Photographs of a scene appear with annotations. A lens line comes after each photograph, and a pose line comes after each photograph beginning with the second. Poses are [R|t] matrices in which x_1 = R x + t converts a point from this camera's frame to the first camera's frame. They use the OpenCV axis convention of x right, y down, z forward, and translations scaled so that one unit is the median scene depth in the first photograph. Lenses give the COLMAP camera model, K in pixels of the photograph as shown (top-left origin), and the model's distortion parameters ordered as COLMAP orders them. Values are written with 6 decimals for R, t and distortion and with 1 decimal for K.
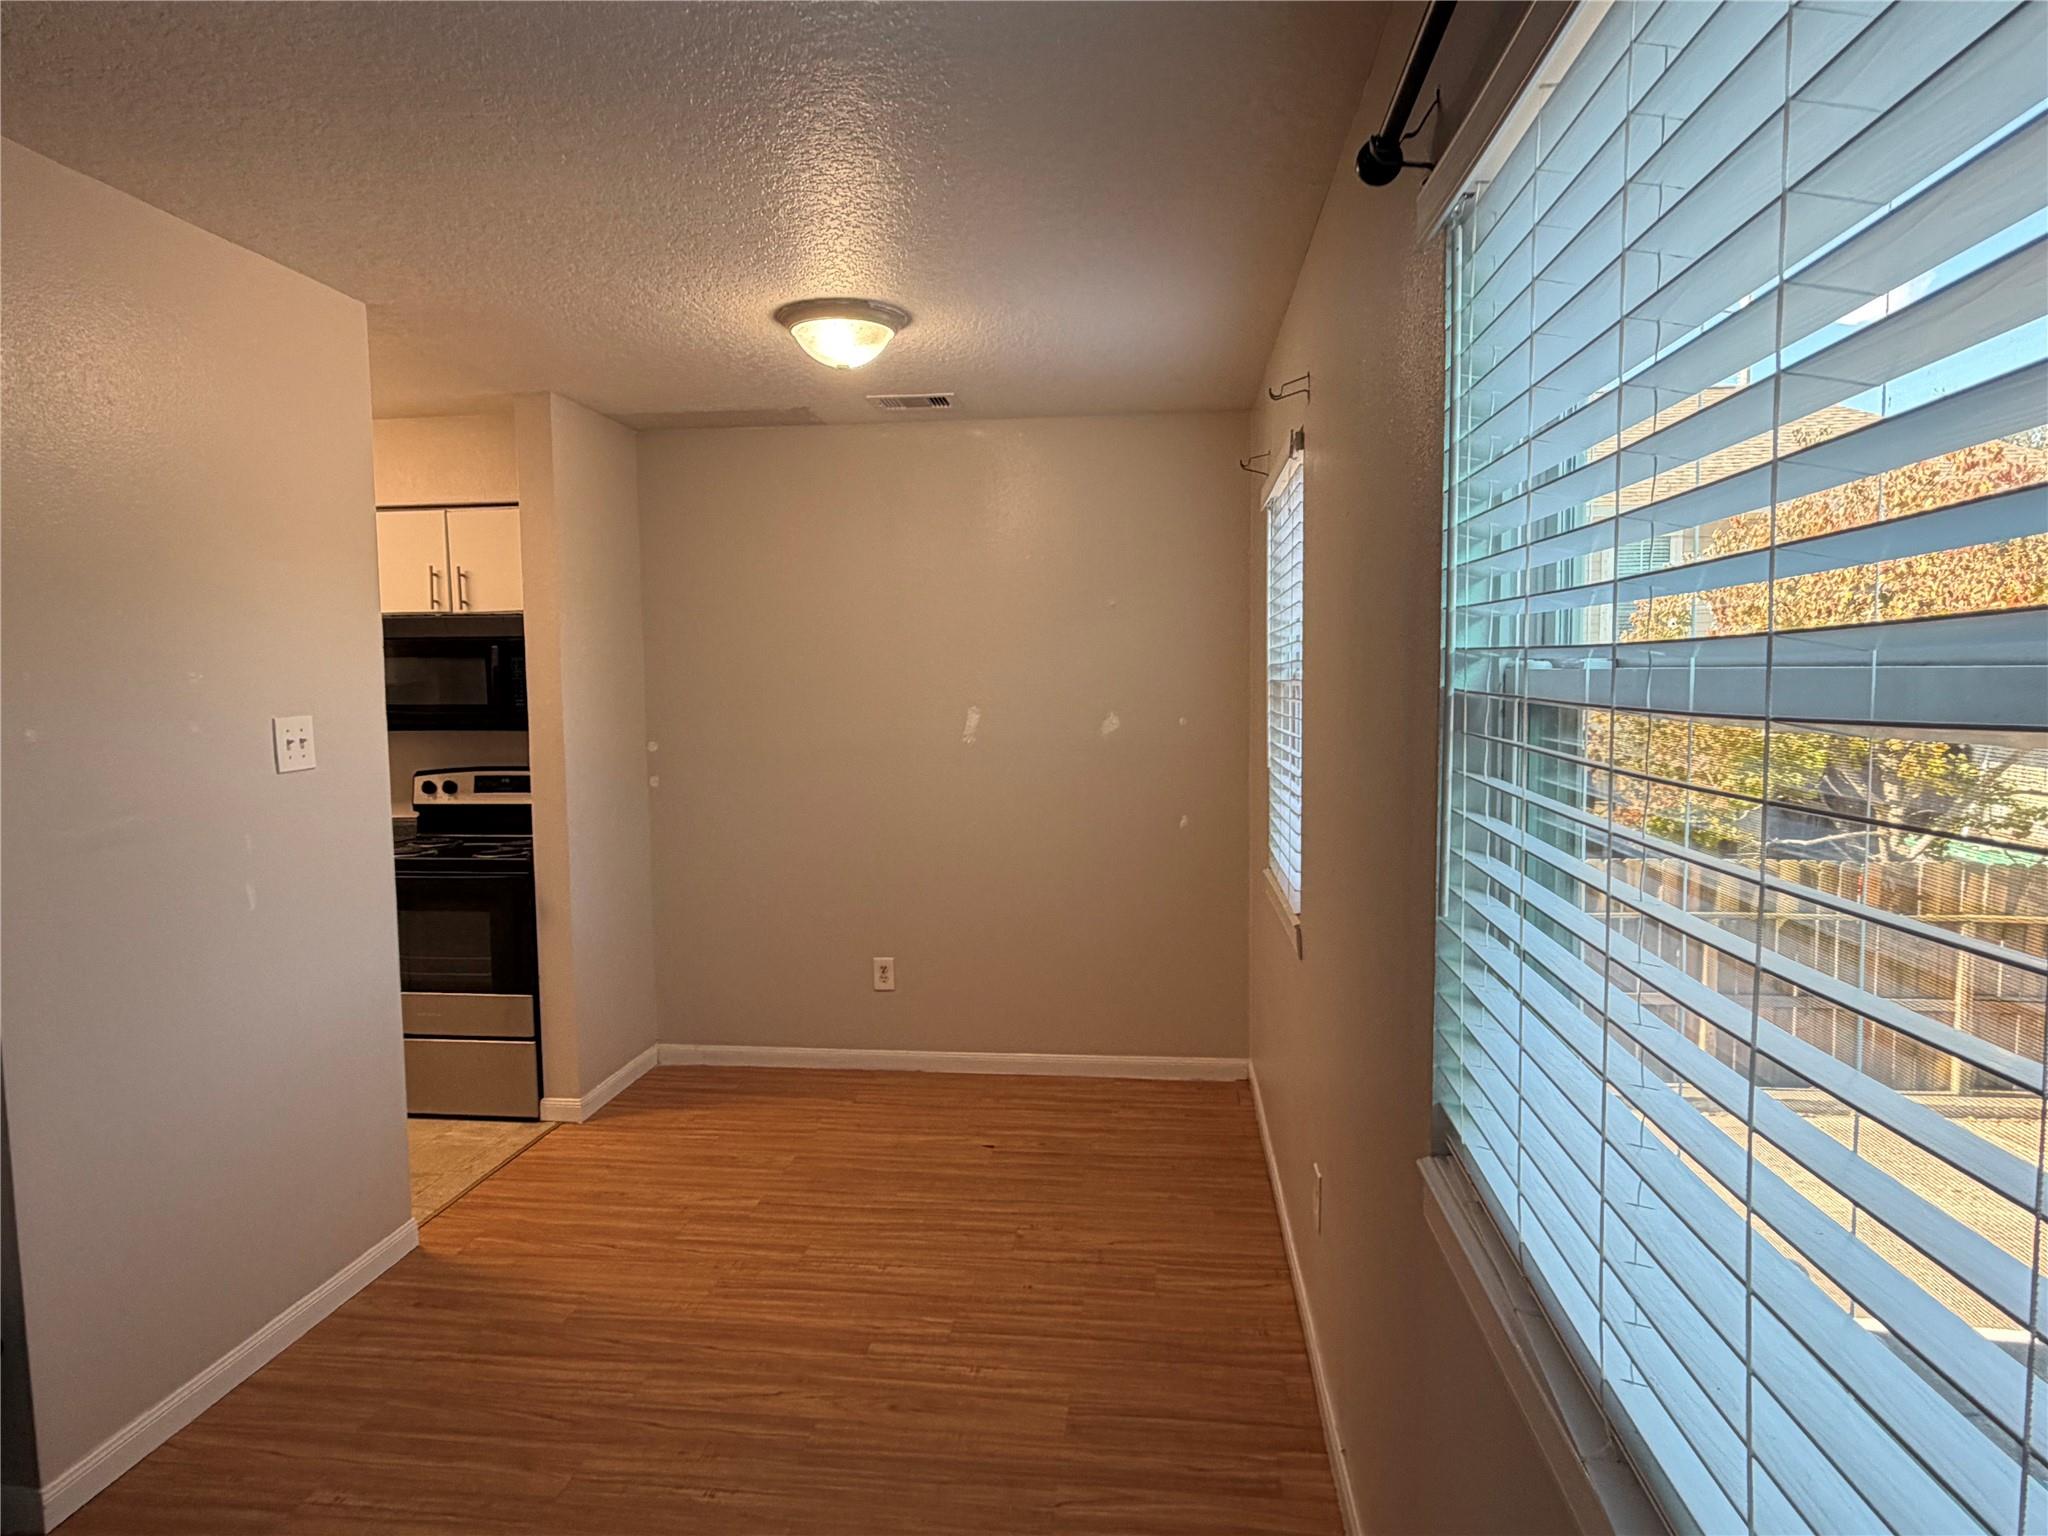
lens RADIAL K [[1257.6, 0, 1022.4], [0, 1257.6, 800.9], [0, 0, 1]] dist [-0.002300, -0.000237]
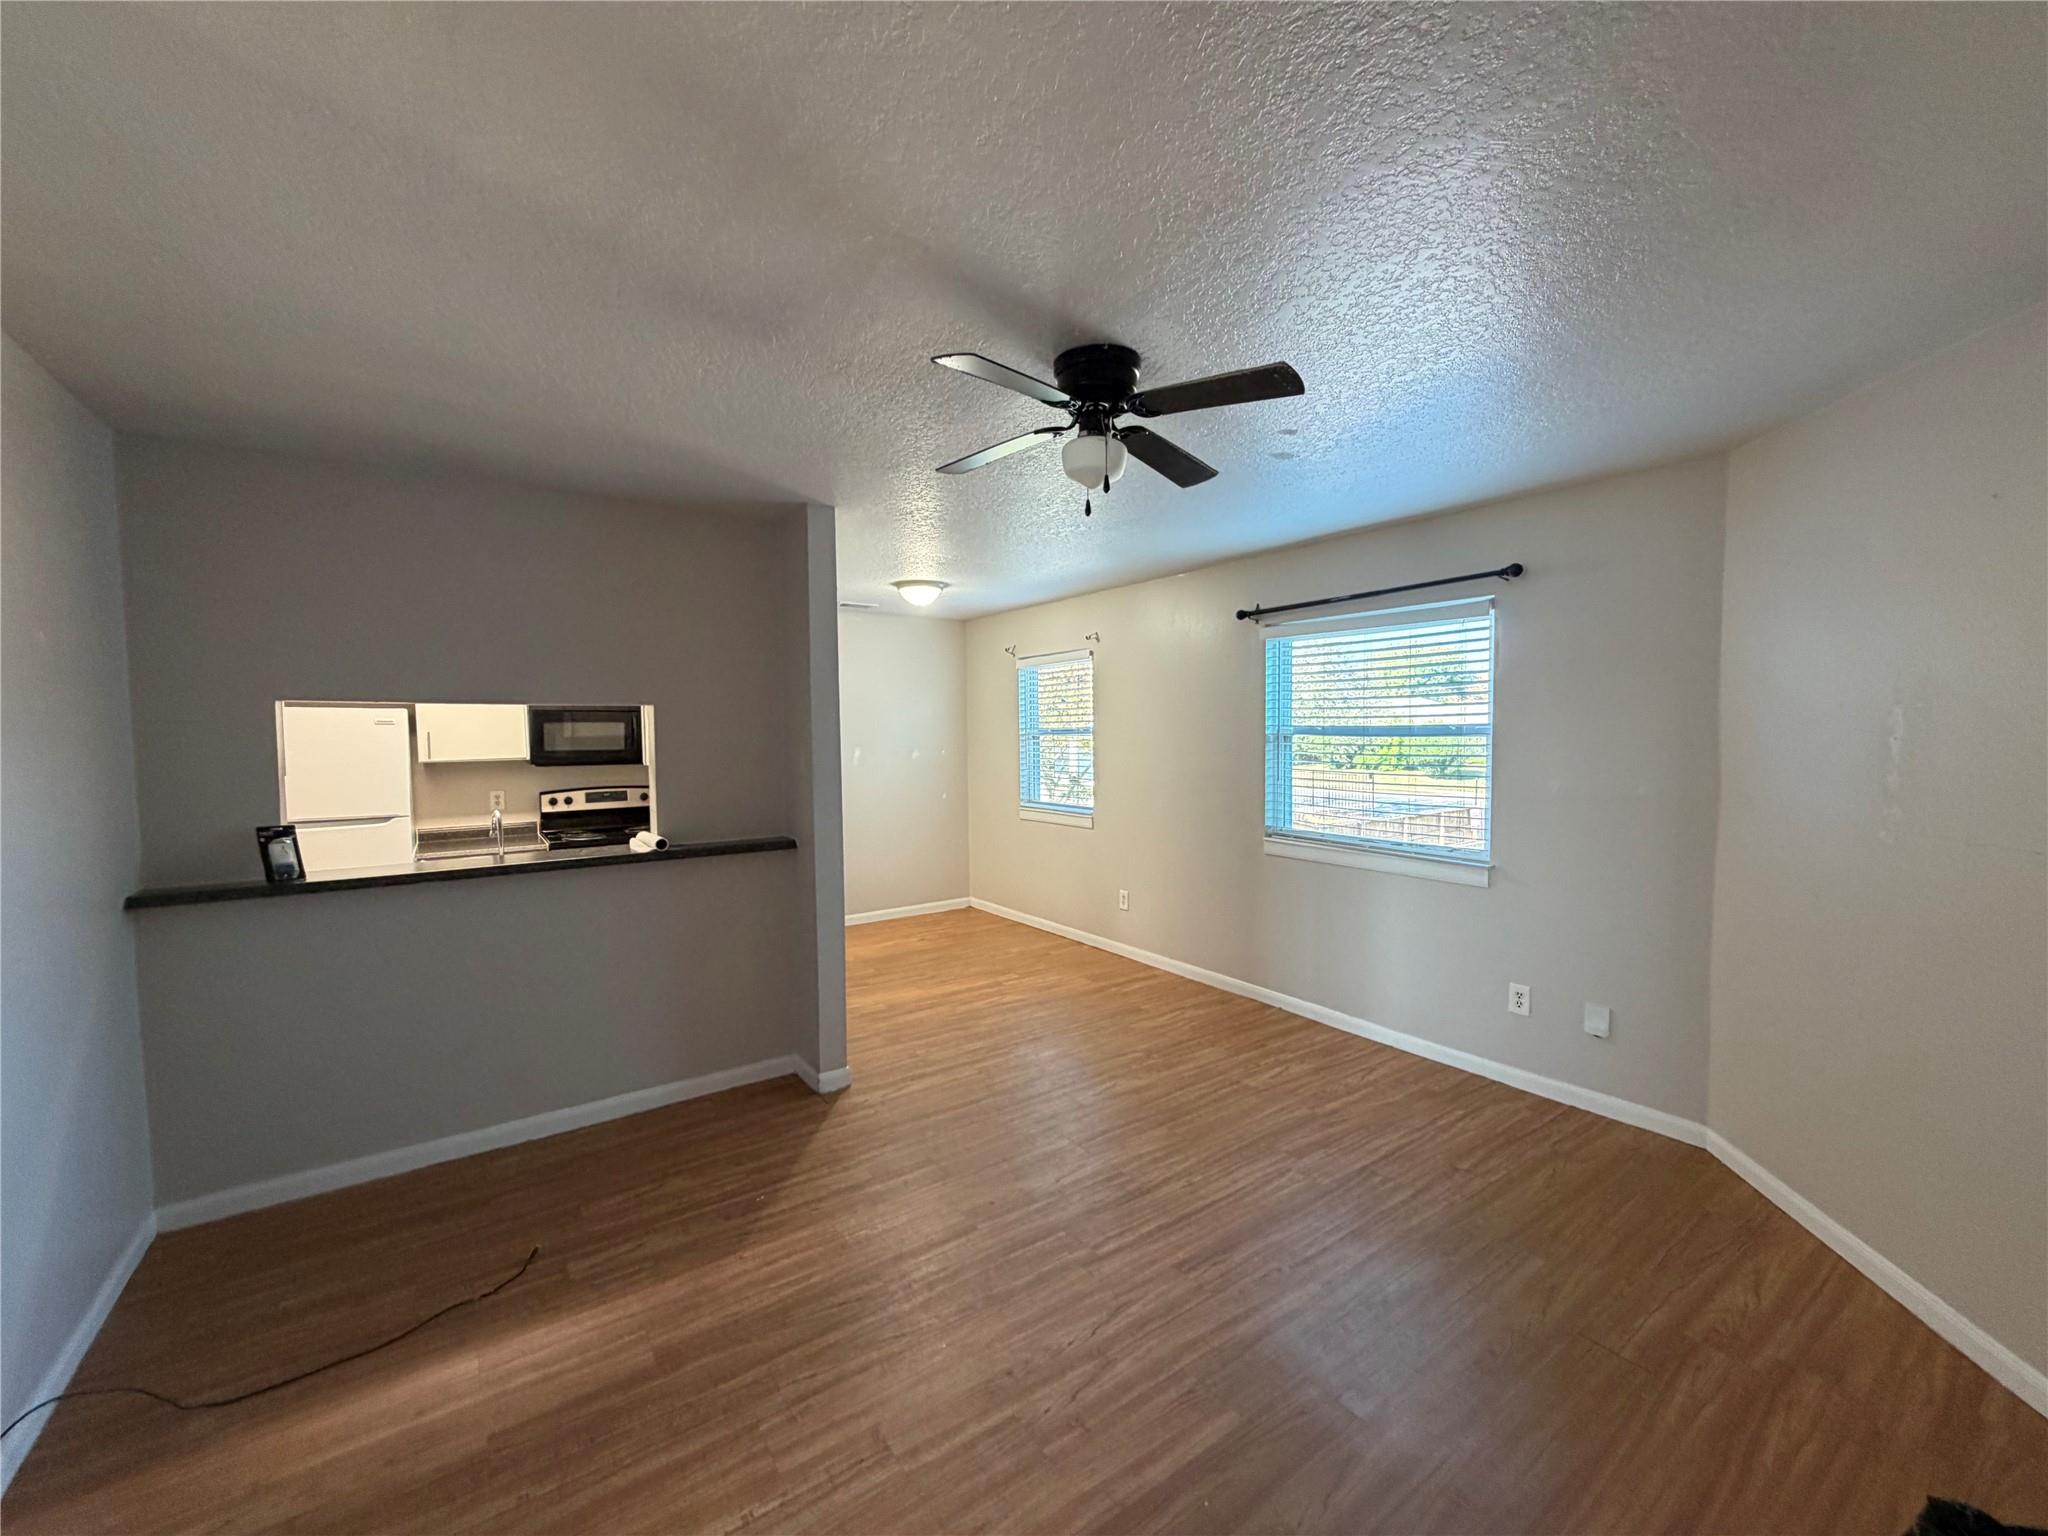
lens RADIAL K [[814.6, 0, 1017.2], [0, 814.6, 768.7], [0, 0, 1]] dist [-0.001231, 0.000025]
pose [[0.752944, -0.031104, 0.657349, -1.096562], [0.070357, 0.996962, -0.033414, 0.038129], [-0.654312, 0.071408, 0.752845, -0.307376]]
